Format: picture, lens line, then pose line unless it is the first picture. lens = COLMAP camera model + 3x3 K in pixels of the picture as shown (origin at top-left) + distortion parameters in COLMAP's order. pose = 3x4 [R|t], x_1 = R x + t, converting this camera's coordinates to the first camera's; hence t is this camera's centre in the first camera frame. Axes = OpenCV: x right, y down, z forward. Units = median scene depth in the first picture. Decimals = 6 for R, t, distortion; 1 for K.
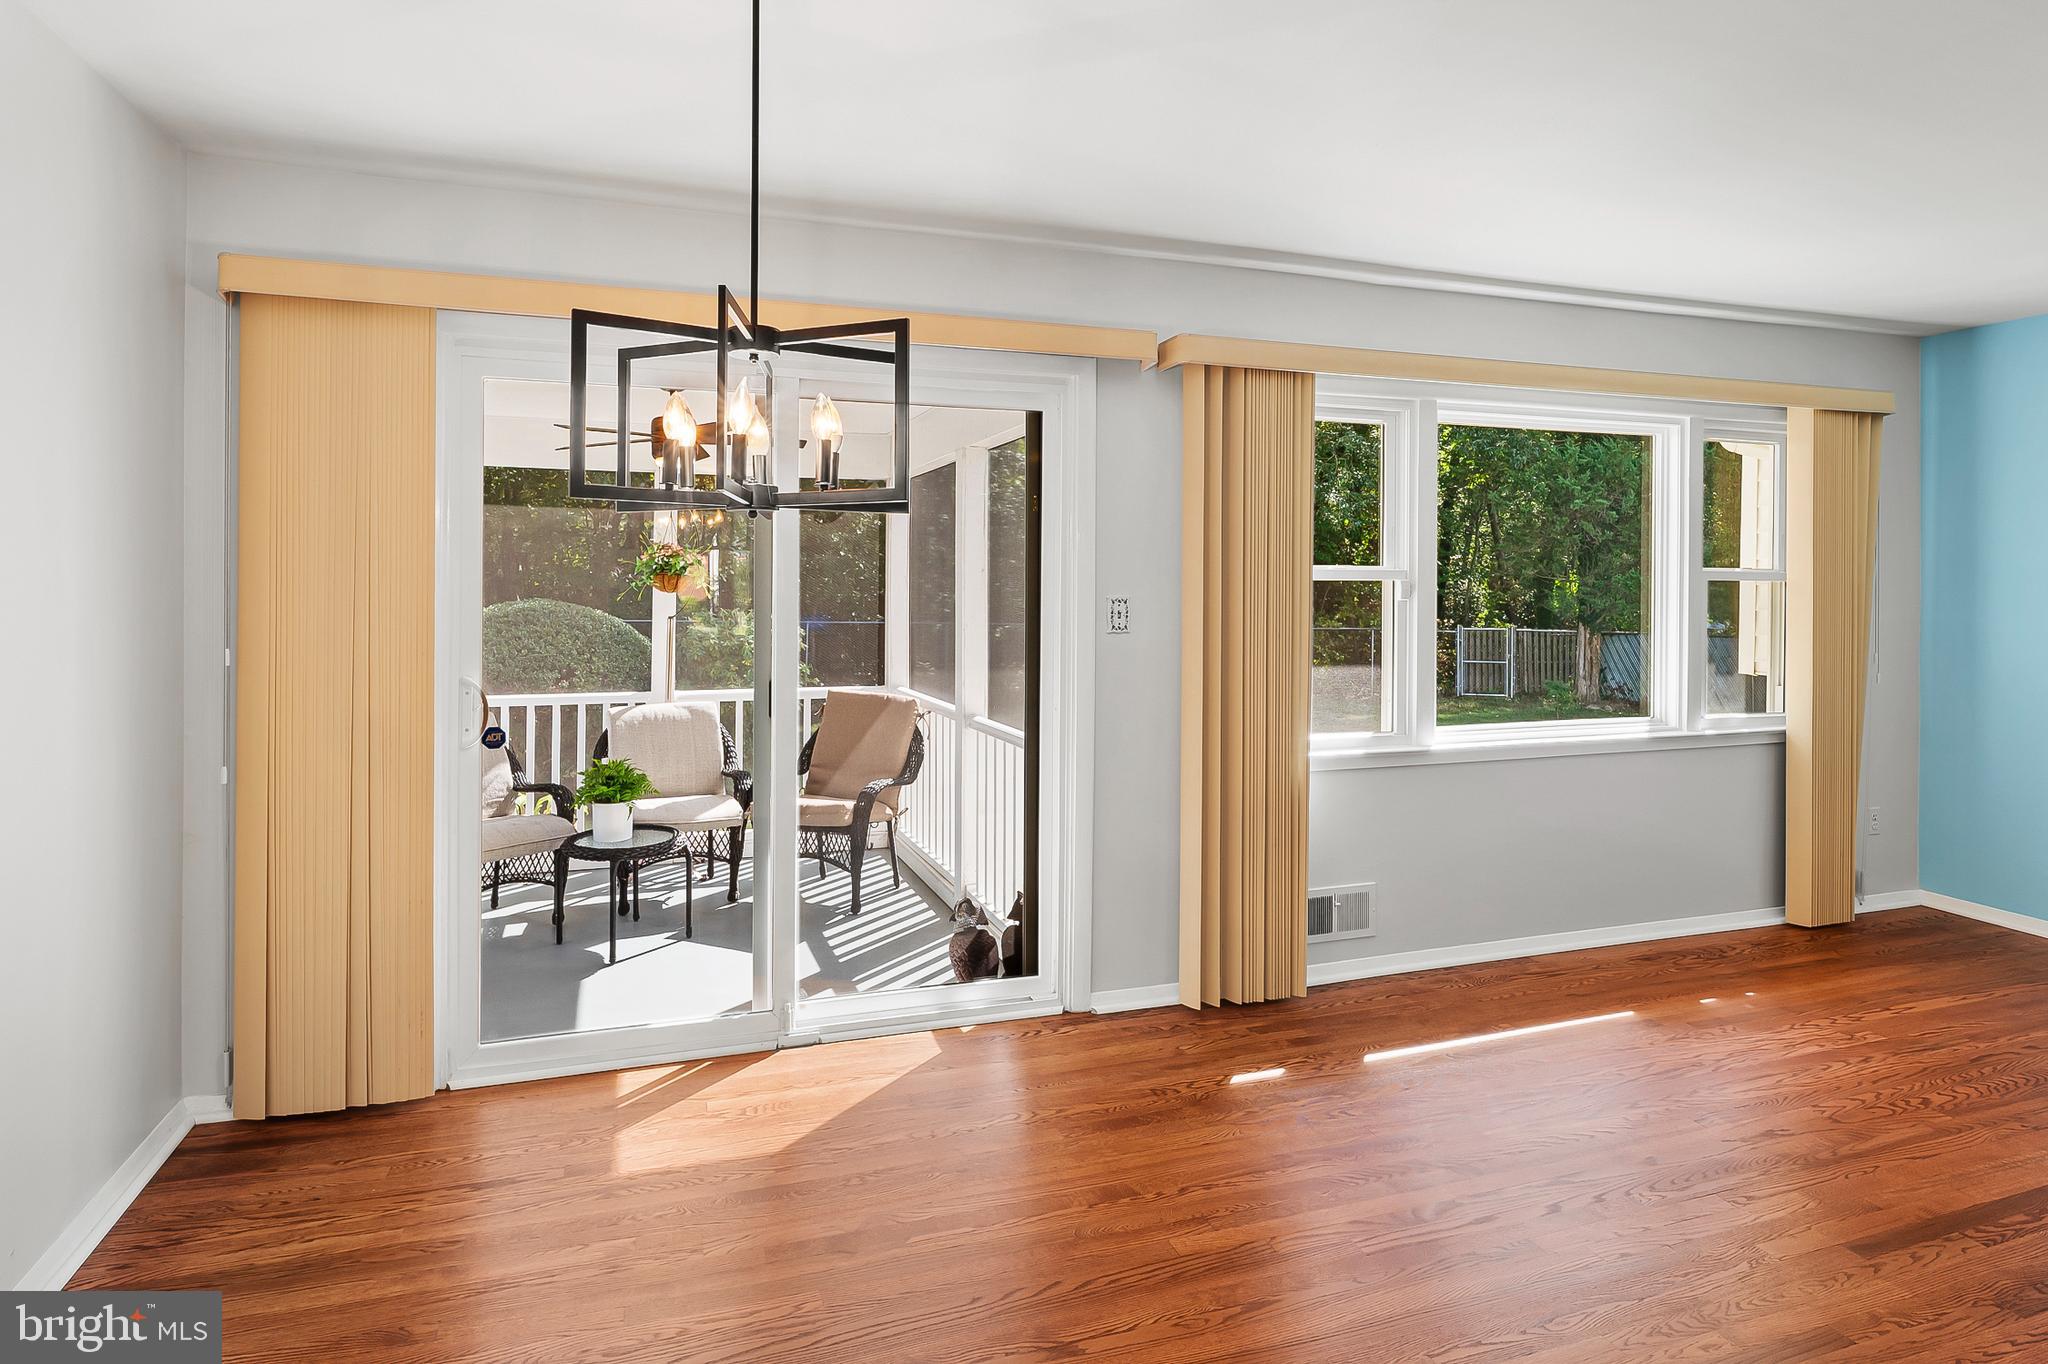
lens RADIAL K [[1113.1, 0, 1015.1], [0, 1113.1, 585.2], [0, 0, 1]] dist [-0.001326, -0.007285]
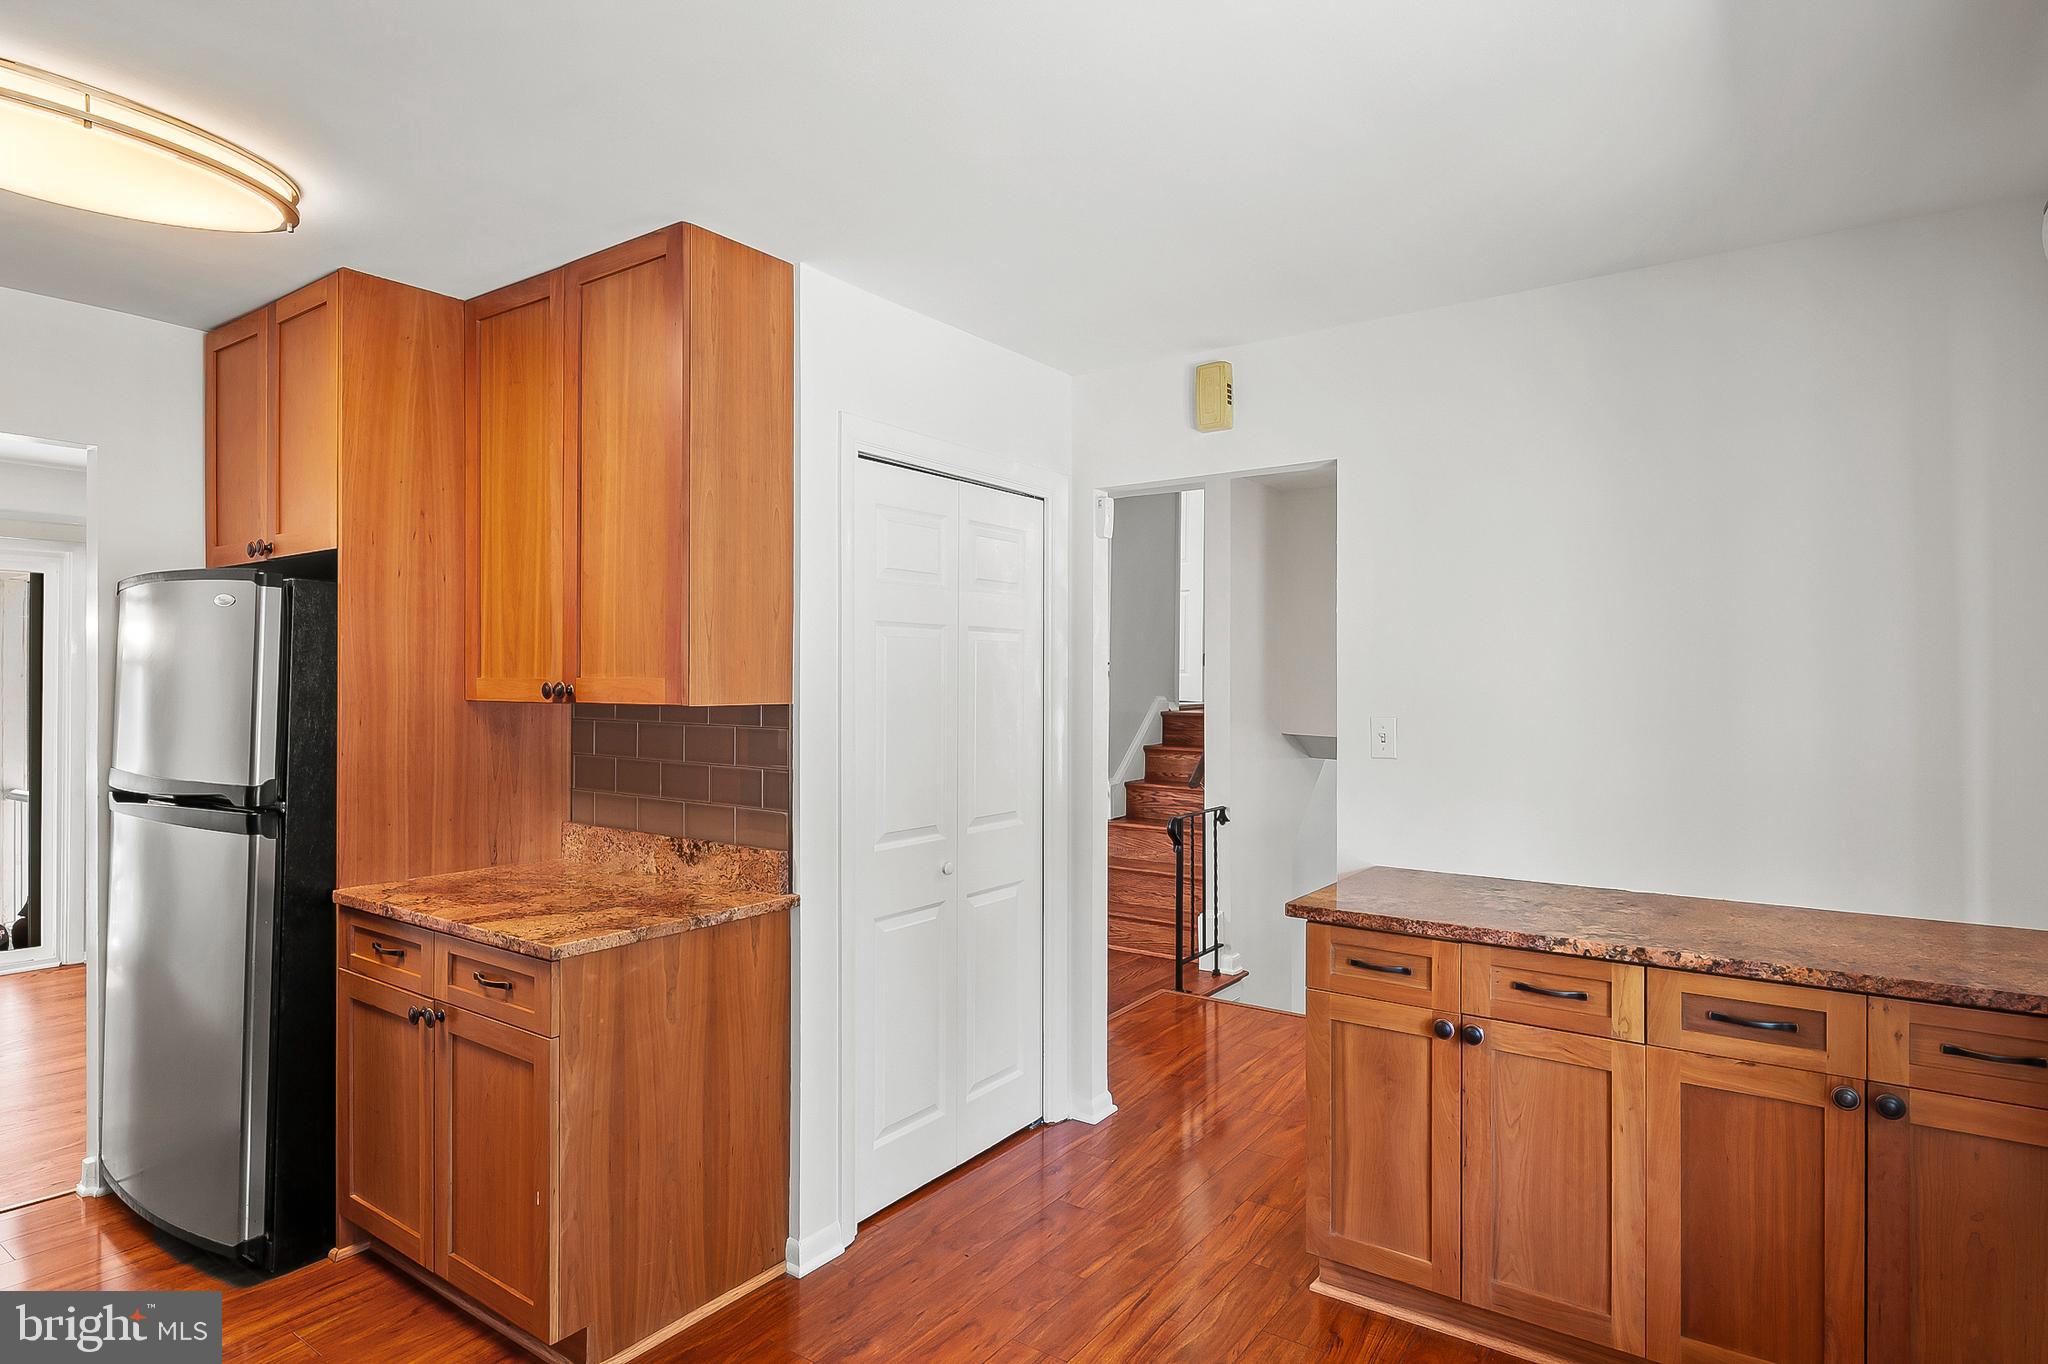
lens RADIAL K [[1113.1, 0, 1019.8], [0, 1113.1, 677.3], [0, 0, 1]] dist [-0.001326, -0.007285]
pose [[0.806551, -0.001497, 0.591162, 0.167514], [0.004202, 0.999986, -0.003201, -0.004175], [-0.591149, 0.005066, 0.806546, -0.818897]]
